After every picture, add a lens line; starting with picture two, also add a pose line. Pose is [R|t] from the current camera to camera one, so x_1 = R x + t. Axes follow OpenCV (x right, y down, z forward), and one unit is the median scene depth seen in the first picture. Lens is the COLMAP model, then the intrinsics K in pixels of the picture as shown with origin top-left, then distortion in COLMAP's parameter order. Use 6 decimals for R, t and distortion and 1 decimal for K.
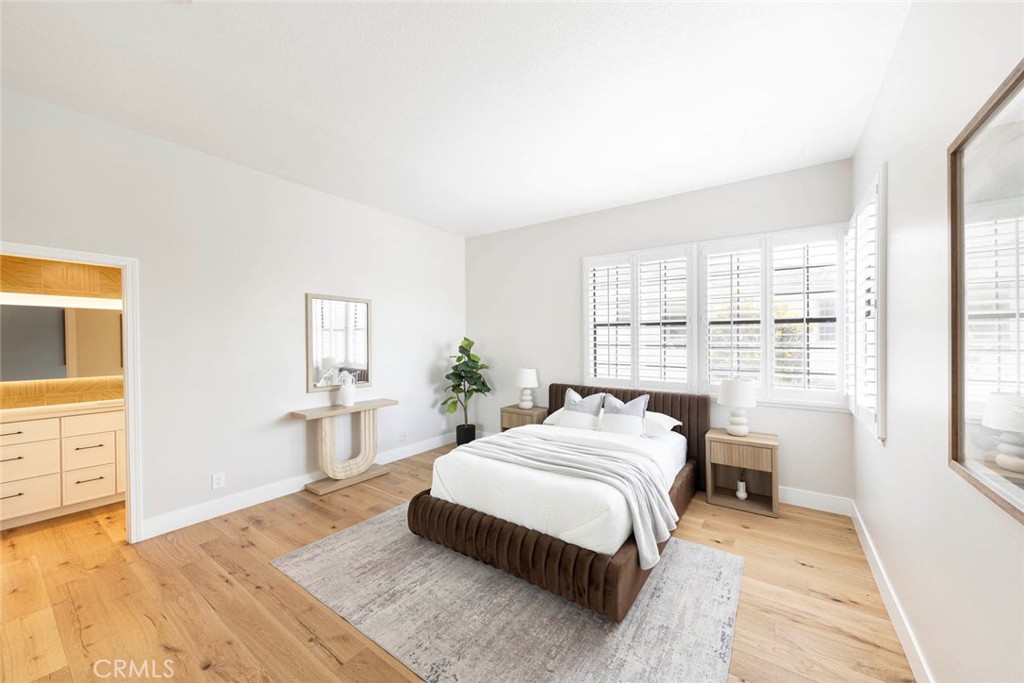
lens RADIAL K [[379.9, 0, 512.0], [0, 379.9, 341.5], [0, 0, 1]] dist [0.010801, -0.000094]
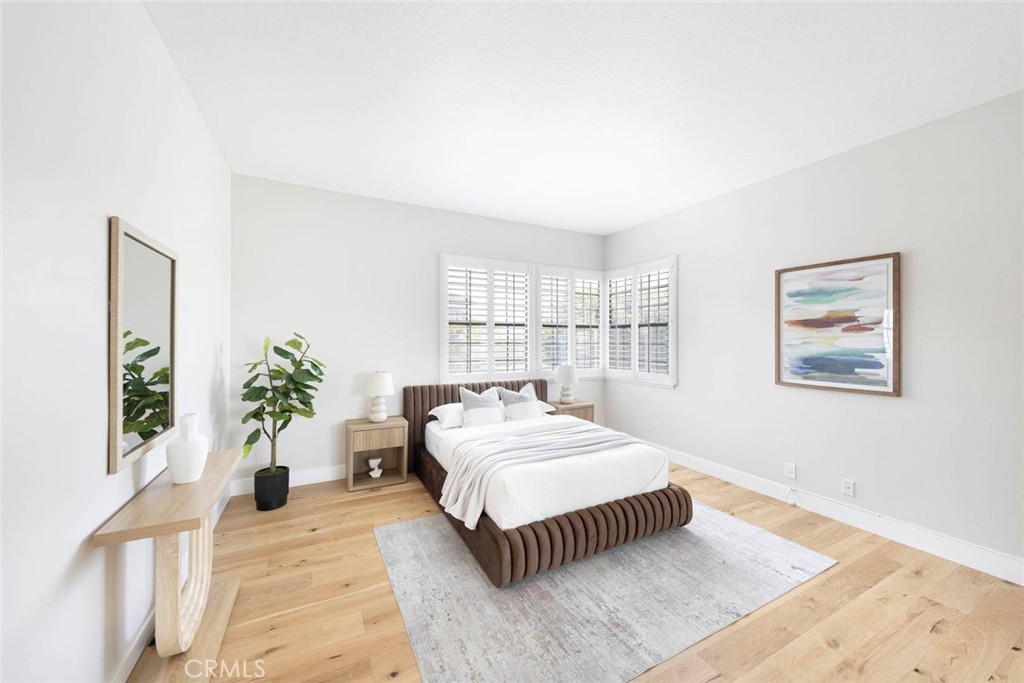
lens RADIAL K [[378.0, 0, 512.5], [0, 378.0, 332.9], [0, 0, 1]] dist [0.010071, -0.000190]
pose [[0.449166, 0.014847, 0.893325, -0.814053], [-0.004011, 0.999885, -0.014601, -0.003646], [-0.893439, 0.002975, 0.449174, 0.540904]]
